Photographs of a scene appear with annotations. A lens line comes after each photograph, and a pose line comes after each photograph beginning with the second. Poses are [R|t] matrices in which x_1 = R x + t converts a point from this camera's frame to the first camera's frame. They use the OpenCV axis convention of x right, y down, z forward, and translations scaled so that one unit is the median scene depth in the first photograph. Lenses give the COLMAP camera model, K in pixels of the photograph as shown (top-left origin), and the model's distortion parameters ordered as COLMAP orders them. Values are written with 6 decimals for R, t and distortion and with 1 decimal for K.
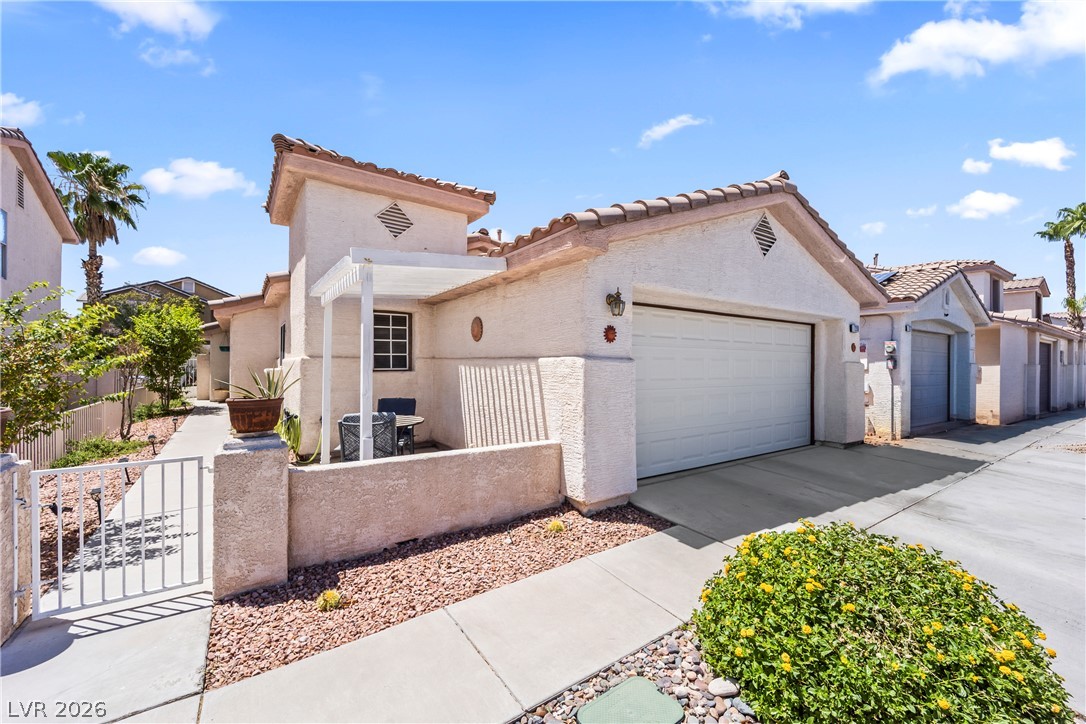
lens RADIAL K [[436.2, 0, 549.9], [0, 436.2, 370.2], [0, 0, 1]] dist [0.001118, -0.000455]
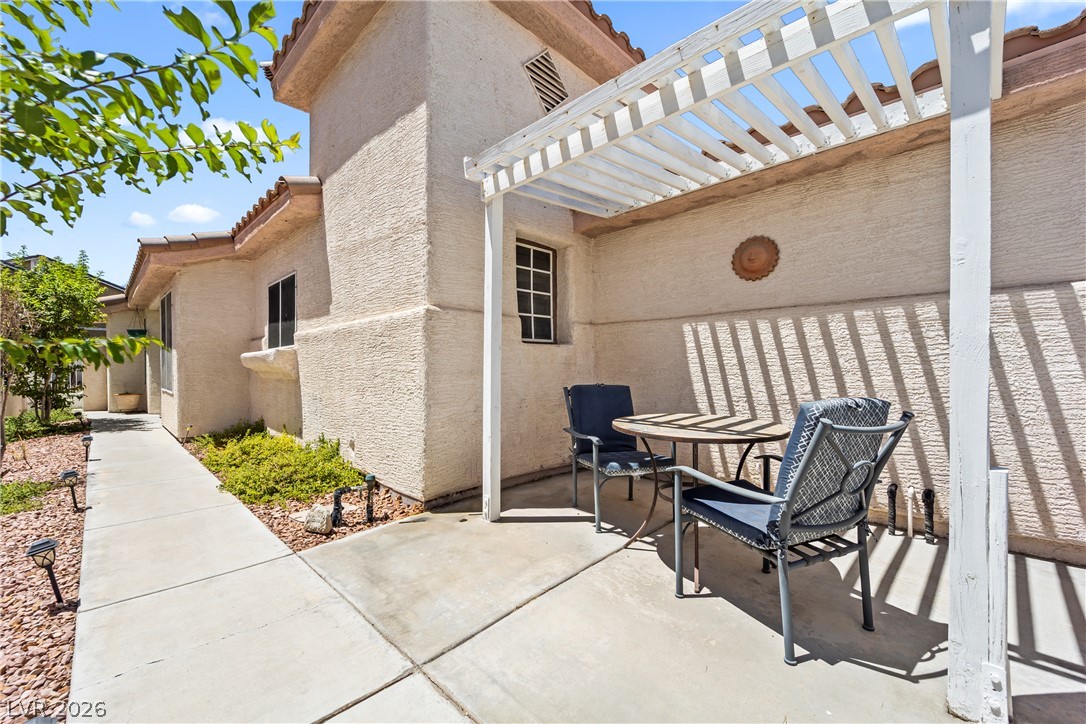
lens RADIAL K [[436.2, 0, 529.2], [0, 436.2, 380.4], [0, 0, 1]] dist [0.001118, -0.000455]
pose [[0.985790, -0.013243, 0.167461, -0.460361], [0.012001, 0.999892, 0.008426, 0.045790], [-0.167554, -0.006296, 0.985843, 0.409350]]
